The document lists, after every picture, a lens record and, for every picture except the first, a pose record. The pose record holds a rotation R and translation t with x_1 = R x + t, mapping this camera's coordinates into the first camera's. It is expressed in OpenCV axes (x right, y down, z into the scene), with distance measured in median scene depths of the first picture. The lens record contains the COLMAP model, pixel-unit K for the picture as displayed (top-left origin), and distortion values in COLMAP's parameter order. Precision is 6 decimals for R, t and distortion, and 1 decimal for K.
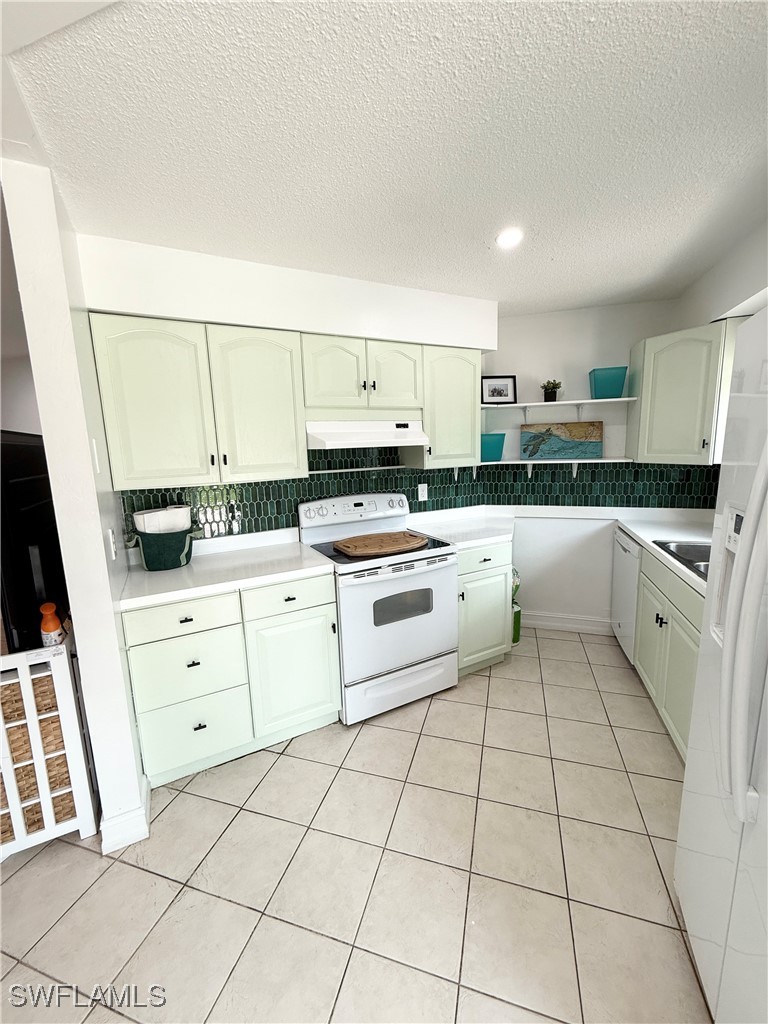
lens RADIAL K [[406.2, 0, 385.4], [0, 406.2, 509.3], [0, 0, 1]] dist [-0.000730, -0.000461]
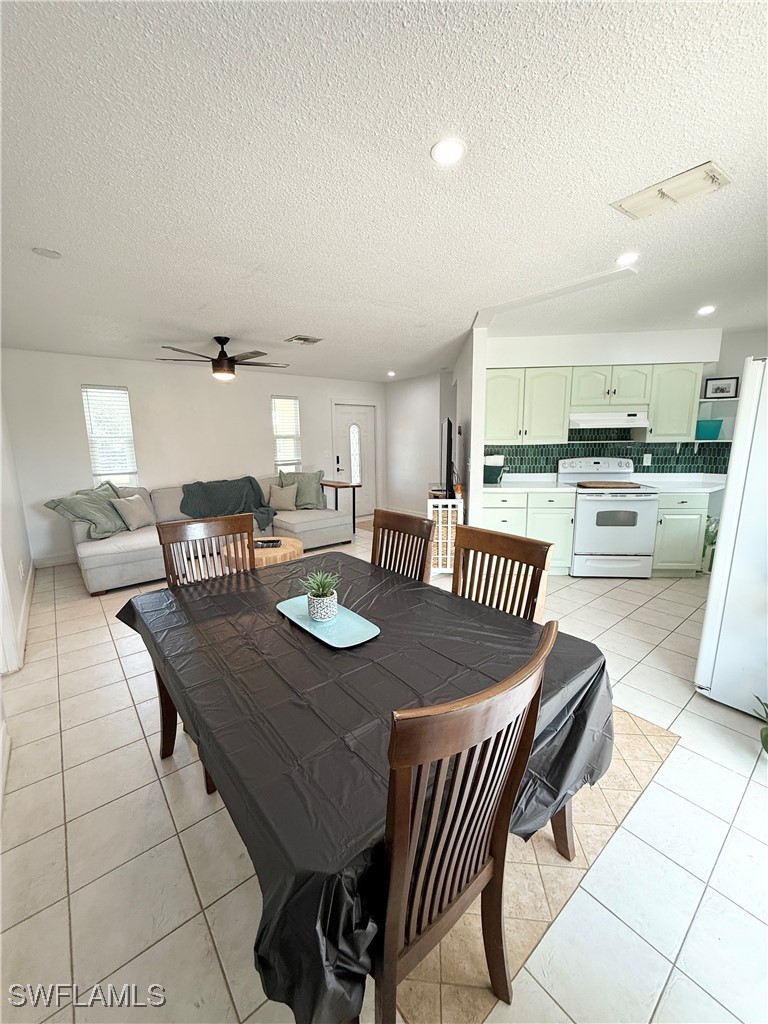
lens RADIAL K [[406.2, 0, 384.3], [0, 406.2, 507.6], [0, 0, 1]] dist [-0.000730, -0.000461]
pose [[0.833001, 0.116577, -0.540850, 0.134297], [-0.100120, 0.993172, 0.059869, 0.163706], [0.544137, 0.004279, 0.838986, -0.898656]]
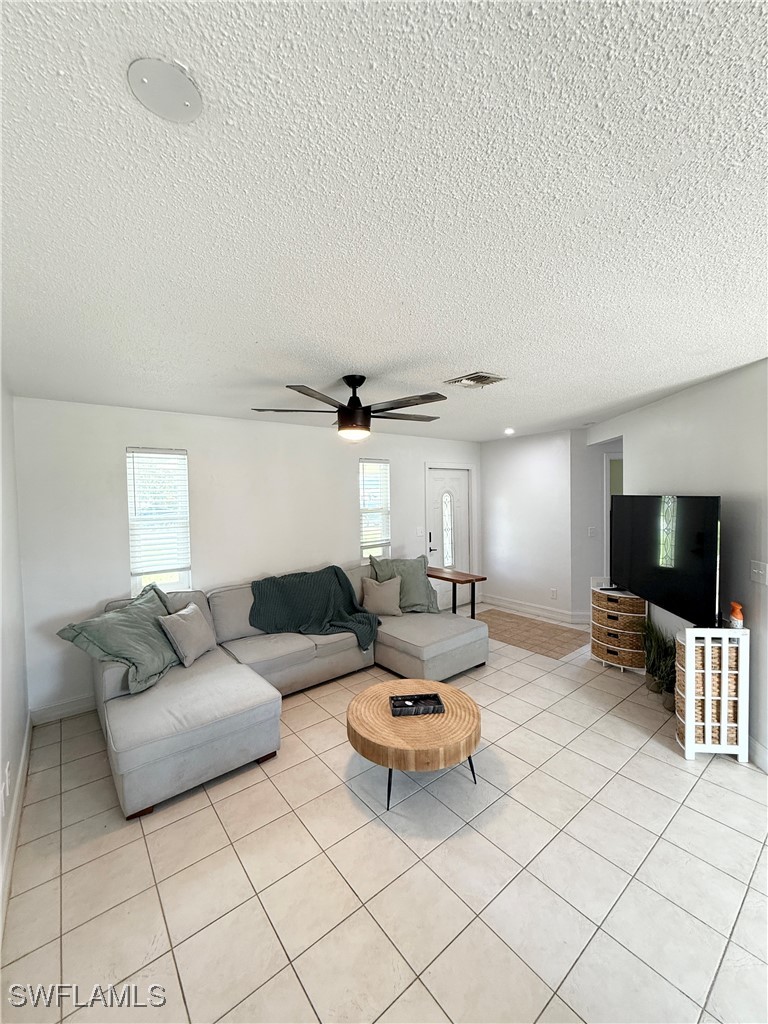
lens RADIAL K [[406.2, 0, 385.2], [0, 406.2, 508.3], [0, 0, 1]] dist [-0.000730, -0.000461]
pose [[0.827282, 0.038482, -0.560467, -0.650552], [-0.095794, 0.992703, -0.073238, 0.066102], [0.553559, 0.114278, 0.824932, -0.695815]]
